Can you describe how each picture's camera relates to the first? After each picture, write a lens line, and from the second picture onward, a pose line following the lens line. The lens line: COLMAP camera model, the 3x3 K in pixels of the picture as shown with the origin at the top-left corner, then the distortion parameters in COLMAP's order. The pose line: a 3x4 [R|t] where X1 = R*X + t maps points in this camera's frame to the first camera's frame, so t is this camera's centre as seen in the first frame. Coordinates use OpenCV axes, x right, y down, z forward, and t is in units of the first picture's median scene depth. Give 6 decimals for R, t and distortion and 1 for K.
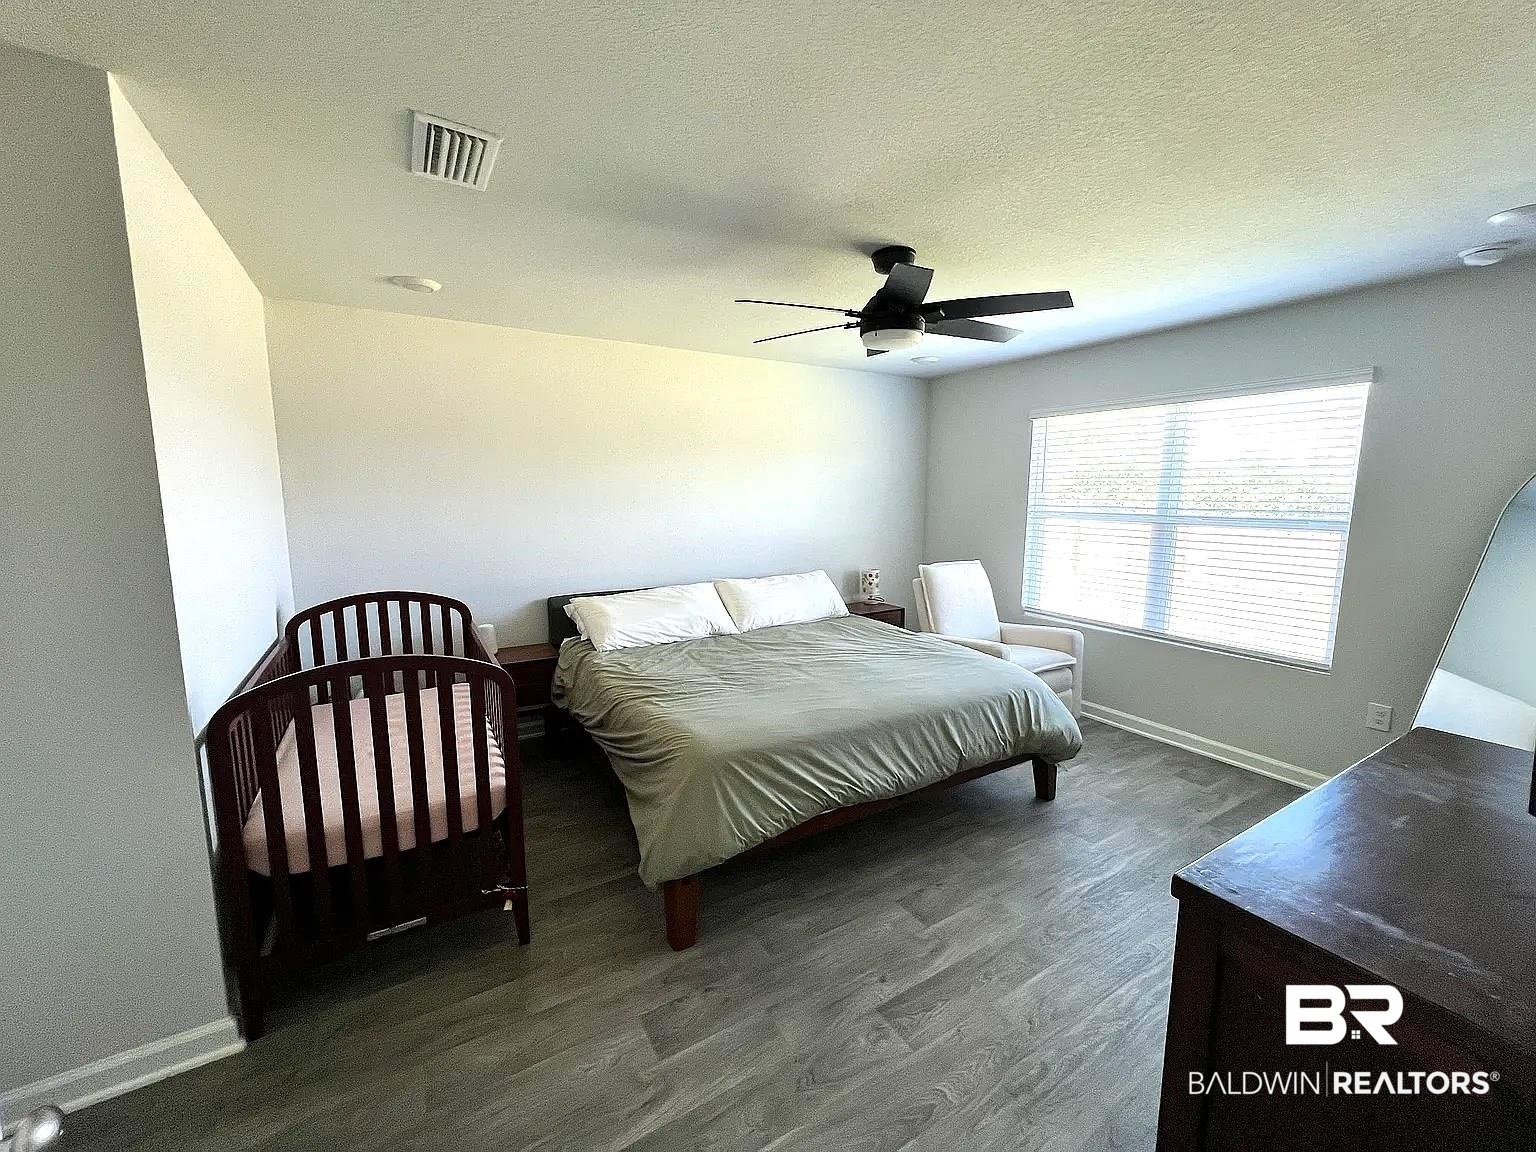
lens RADIAL K [[616.3, 0, 768.9], [0, 616.3, 578.7], [0, 0, 1]] dist [0.001248, 0.000026]
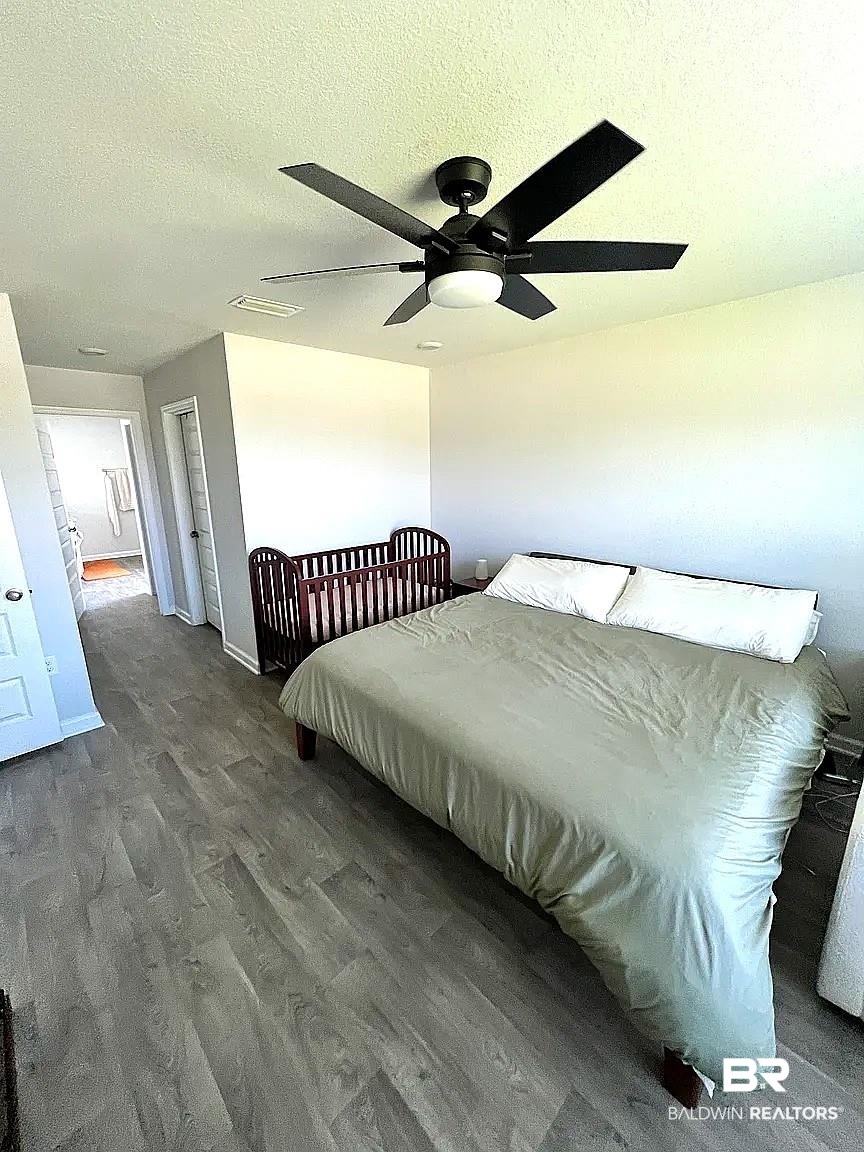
lens RADIAL K [[462.2, 0, 430.5], [0, 462.2, 569.4], [0, 0, 1]] dist [0.001248, 0.000026]
pose [[0.216786, 0.214671, -0.952324, 0.714708], [-0.125344, 0.973569, 0.190927, -0.123342], [0.968139, 0.077977, 0.237963, 0.705634]]
